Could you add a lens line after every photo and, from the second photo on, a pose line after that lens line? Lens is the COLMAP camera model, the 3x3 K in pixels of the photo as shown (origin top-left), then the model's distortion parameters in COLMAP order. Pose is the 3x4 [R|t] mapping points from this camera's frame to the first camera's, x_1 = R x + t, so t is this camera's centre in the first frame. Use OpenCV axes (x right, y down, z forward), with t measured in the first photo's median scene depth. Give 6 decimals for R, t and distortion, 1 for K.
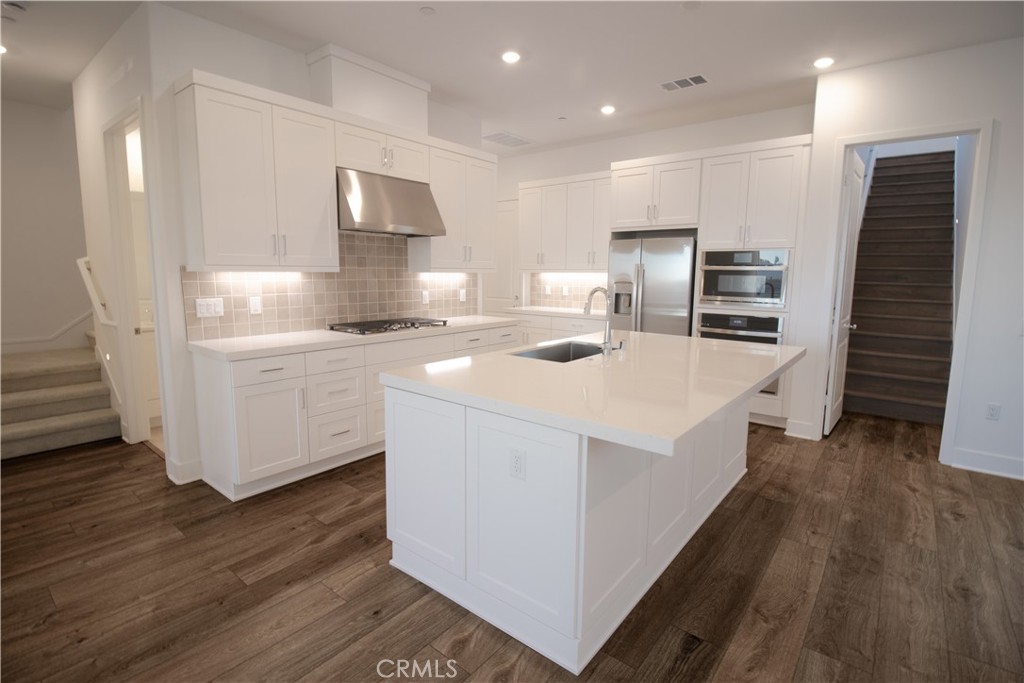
lens RADIAL K [[482.2, 0, 516.3], [0, 482.2, 337.9], [0, 0, 1]] dist [-0.004191, -0.008800]
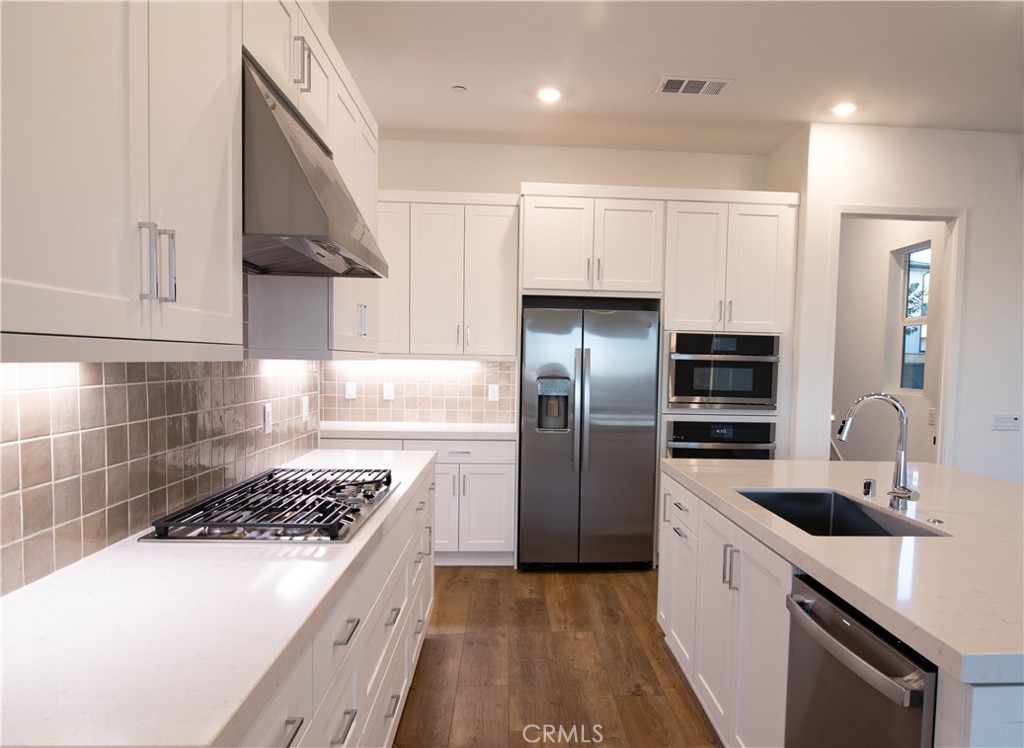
lens RADIAL K [[688.5, 0, 552.2], [0, 688.5, 412.0], [0, 0, 1]] dist [0.000267, -0.001825]
pose [[0.739024, -0.042937, 0.672309, -0.424497], [0.076910, 0.996819, -0.020881, -0.060313], [-0.669275, 0.067139, 0.739976, 0.398784]]
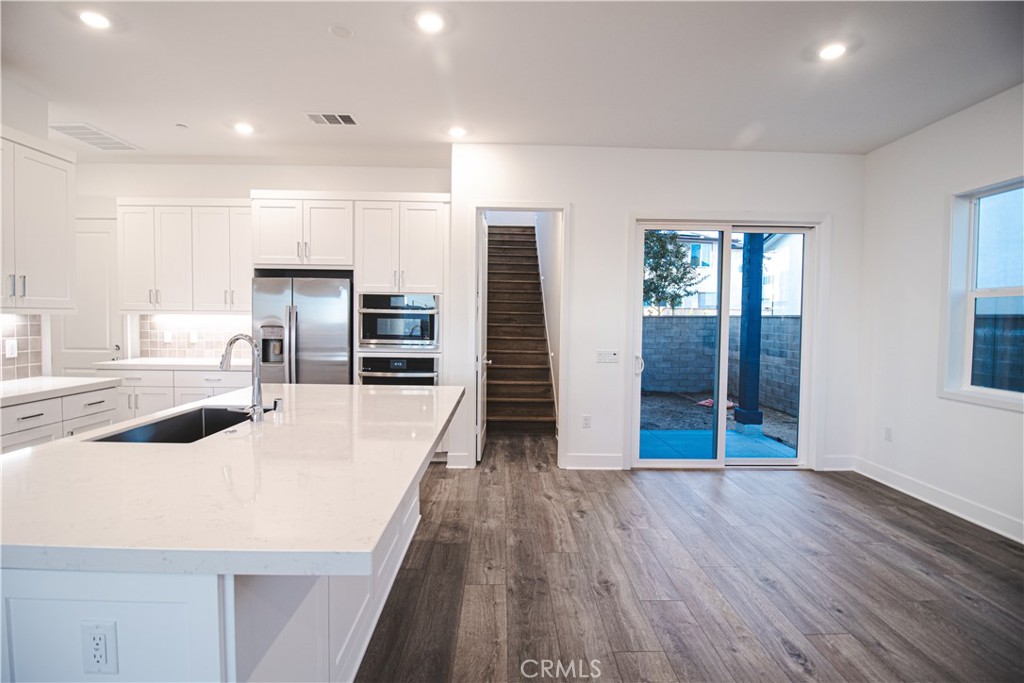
lens RADIAL K [[482.2, 0, 516.6], [0, 482.2, 336.2], [0, 0, 1]] dist [-0.004191, -0.008800]
pose [[0.771023, -0.021931, 0.636430, 0.009888], [0.079854, 0.994848, -0.062459, -0.009028], [-0.631781, 0.098979, 0.768802, 0.060801]]
